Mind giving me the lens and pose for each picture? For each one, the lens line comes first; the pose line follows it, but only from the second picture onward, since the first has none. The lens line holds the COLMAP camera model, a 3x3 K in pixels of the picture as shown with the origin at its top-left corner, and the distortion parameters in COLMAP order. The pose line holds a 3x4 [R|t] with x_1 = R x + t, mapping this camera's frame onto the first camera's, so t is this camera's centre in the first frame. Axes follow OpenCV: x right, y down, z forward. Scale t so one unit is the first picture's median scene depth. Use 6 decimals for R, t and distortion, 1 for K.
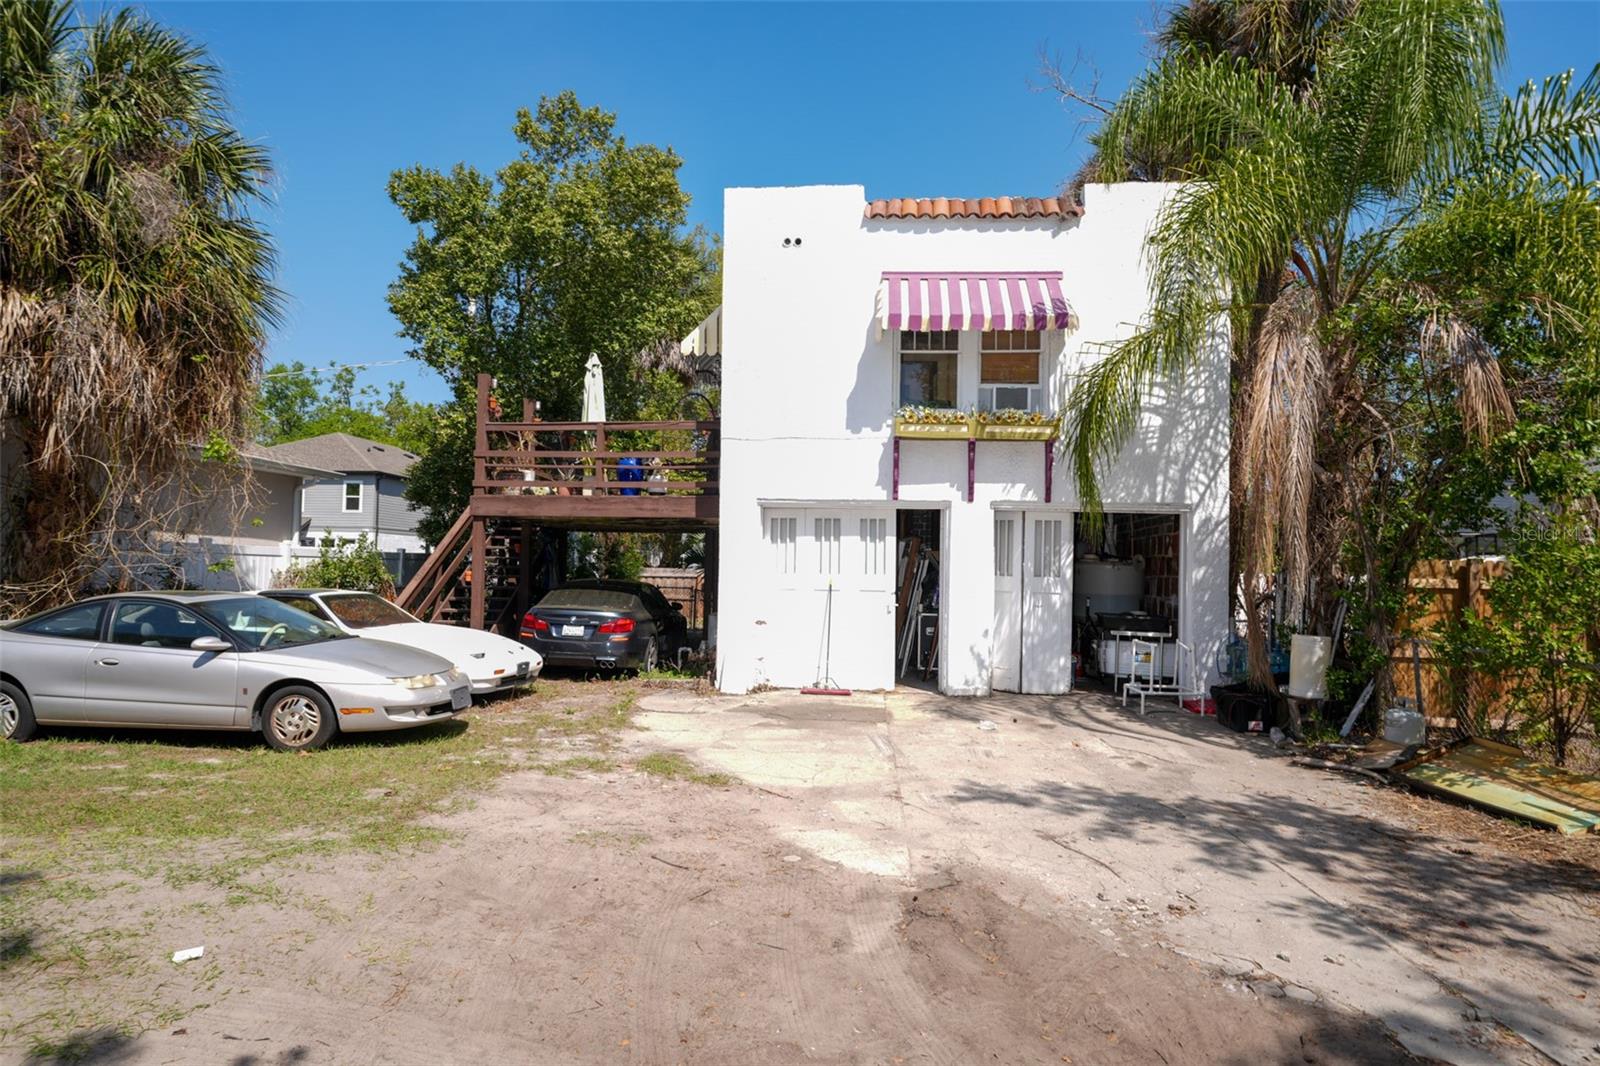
lens RADIAL K [[889.5, 0, 801.9], [0, 889.5, 535.3], [0, 0, 1]] dist [0.000788, 0.000999]
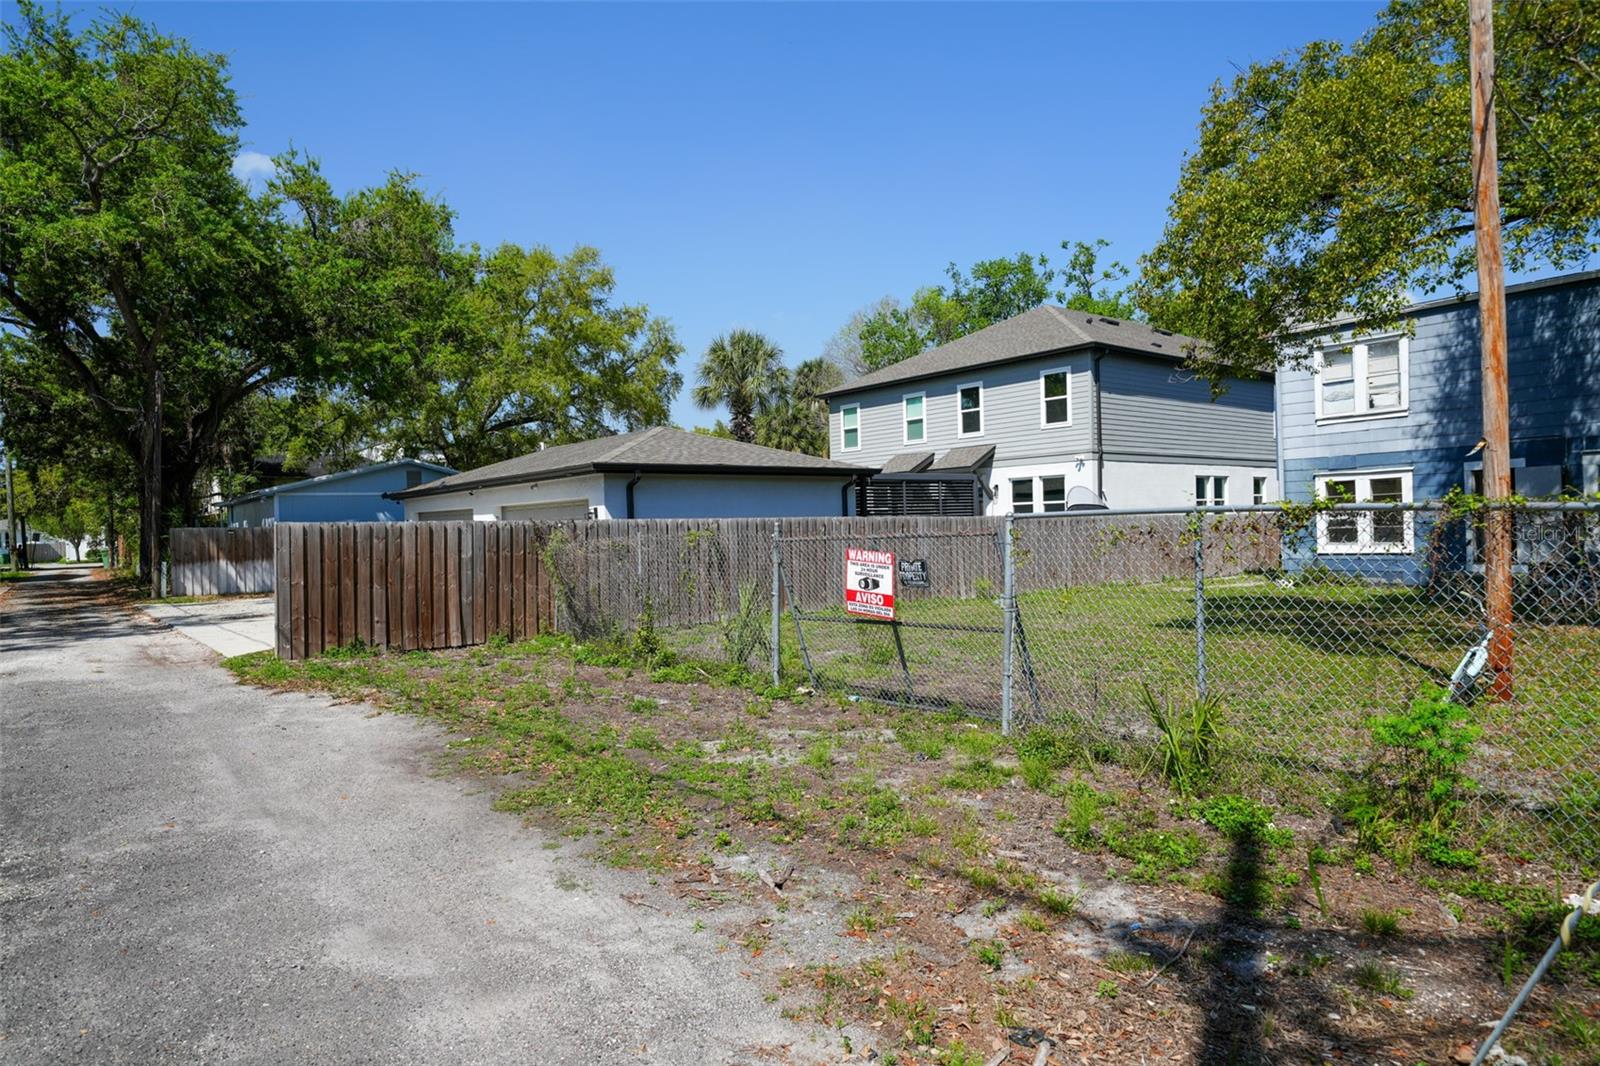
lens RADIAL K [[941.7, 0, 801.9], [0, 941.7, 535.9], [0, 0, 1]] dist [-0.001938, -0.000085]
pose [[0.682748, -0.021935, -0.730324, -0.767419], [0.057502, 0.998062, 0.023780, 0.074667], [0.728387, -0.058231, 0.682687, 1.960064]]
